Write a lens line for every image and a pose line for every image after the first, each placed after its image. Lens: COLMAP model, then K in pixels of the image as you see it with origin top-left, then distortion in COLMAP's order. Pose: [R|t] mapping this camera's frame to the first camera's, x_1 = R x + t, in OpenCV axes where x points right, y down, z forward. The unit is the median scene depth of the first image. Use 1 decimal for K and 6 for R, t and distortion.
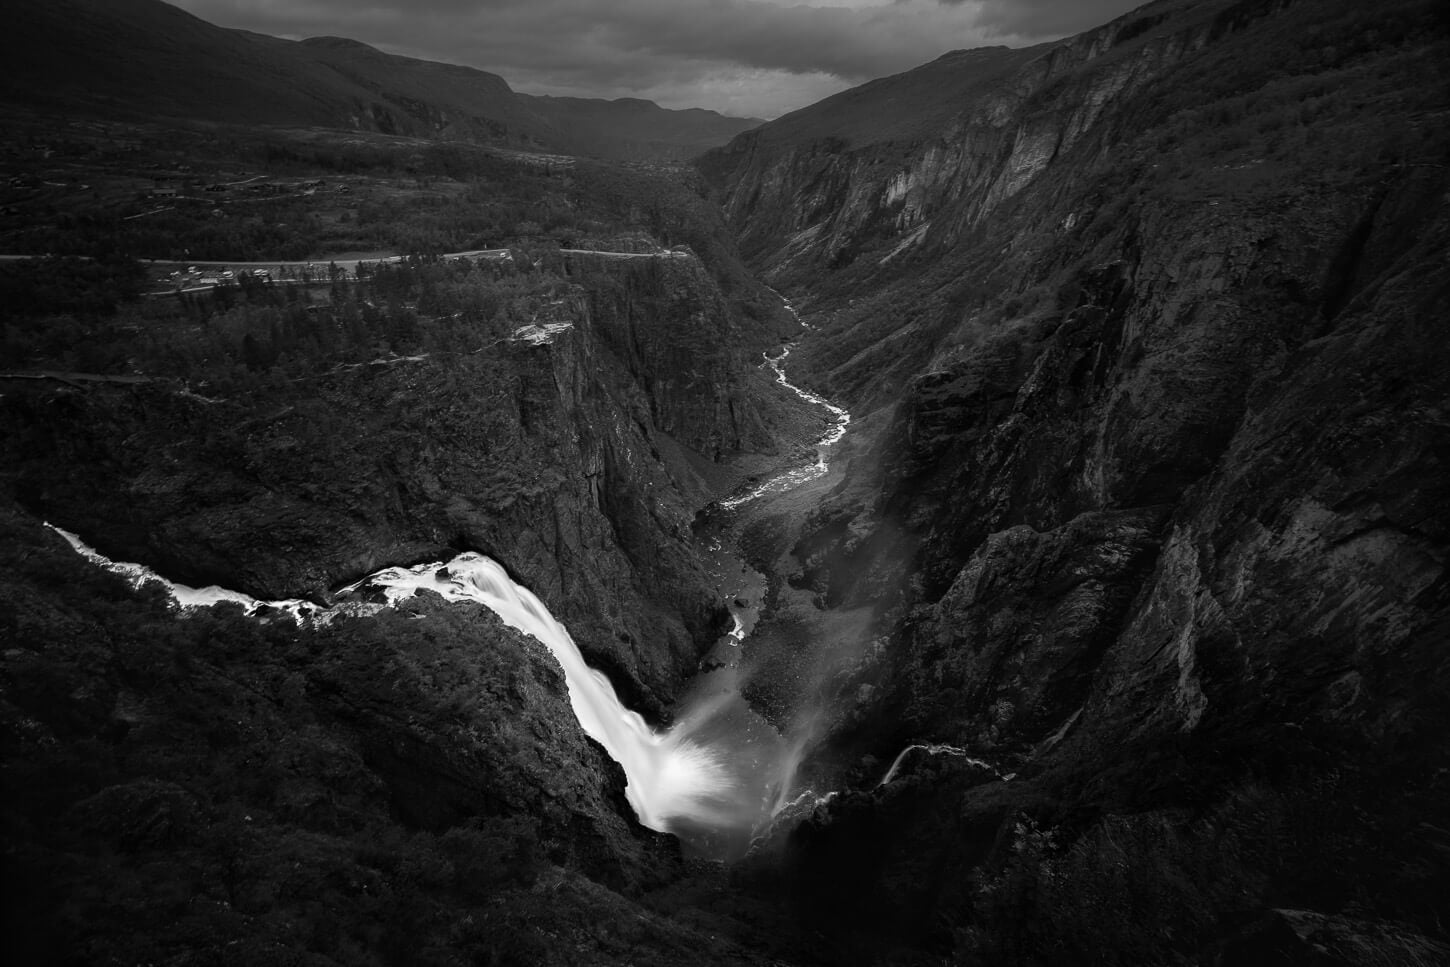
lens RADIAL K [[578.2, 0, 728.6], [0, 578.2, 493.1], [0, 0, 1]] dist [-0.000218, 0.000138]
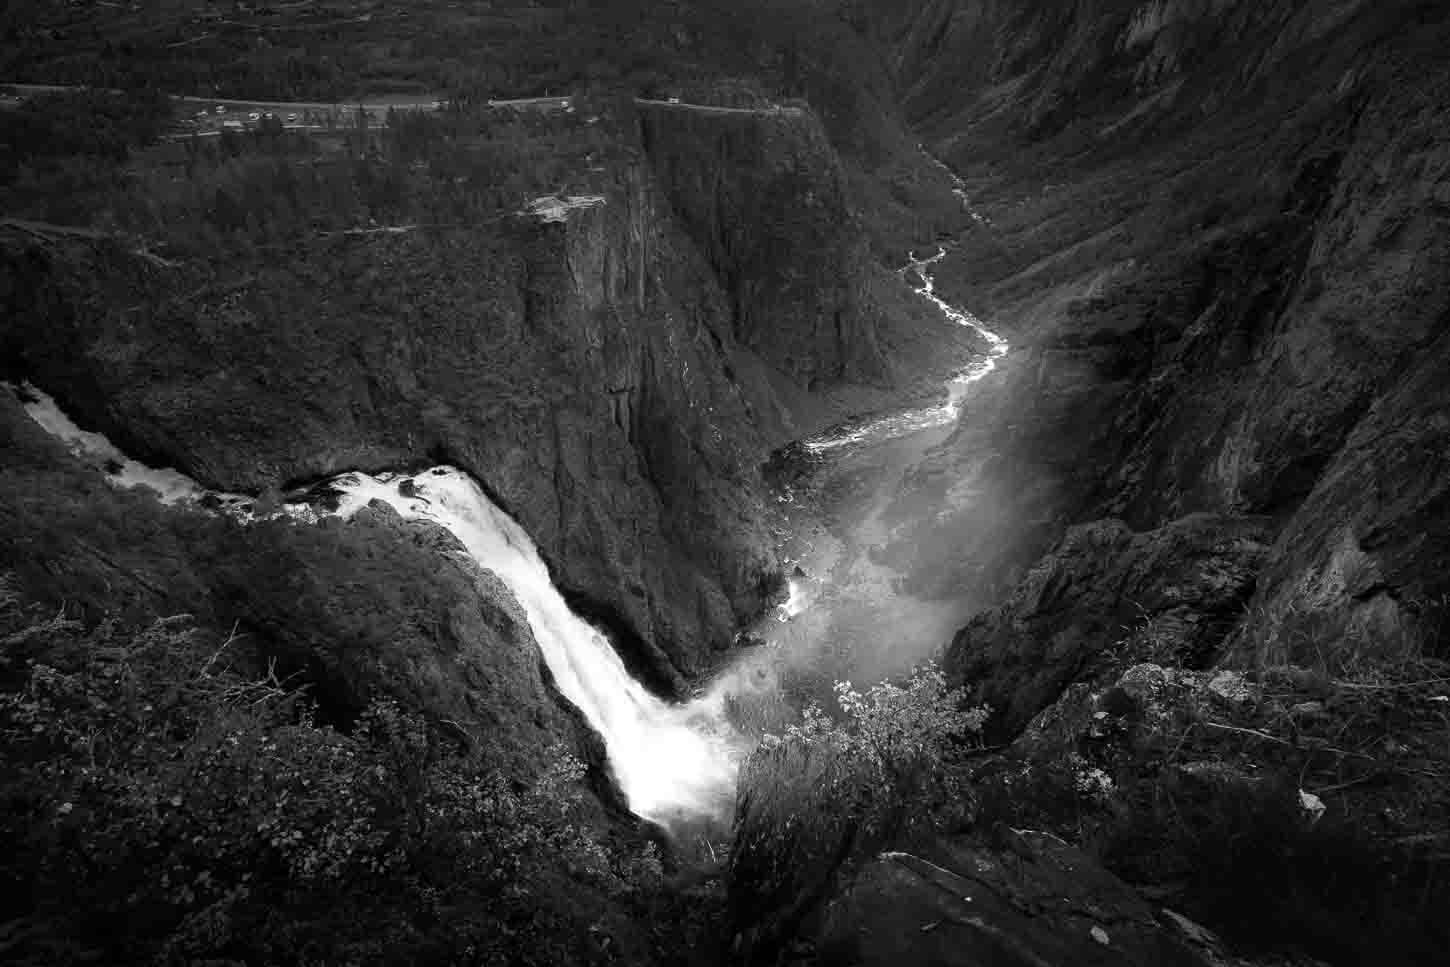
lens RADIAL K [[727.2, 0, 727.4], [0, 727.2, 494.3], [0, 0, 1]] dist [0.000032, 0.000363]
pose [[0.977057, 0.126425, -0.171394, 0.133950], [-0.109731, 0.988544, 0.103636, -0.011719], [0.182532, -0.082451, 0.979737, 0.014498]]
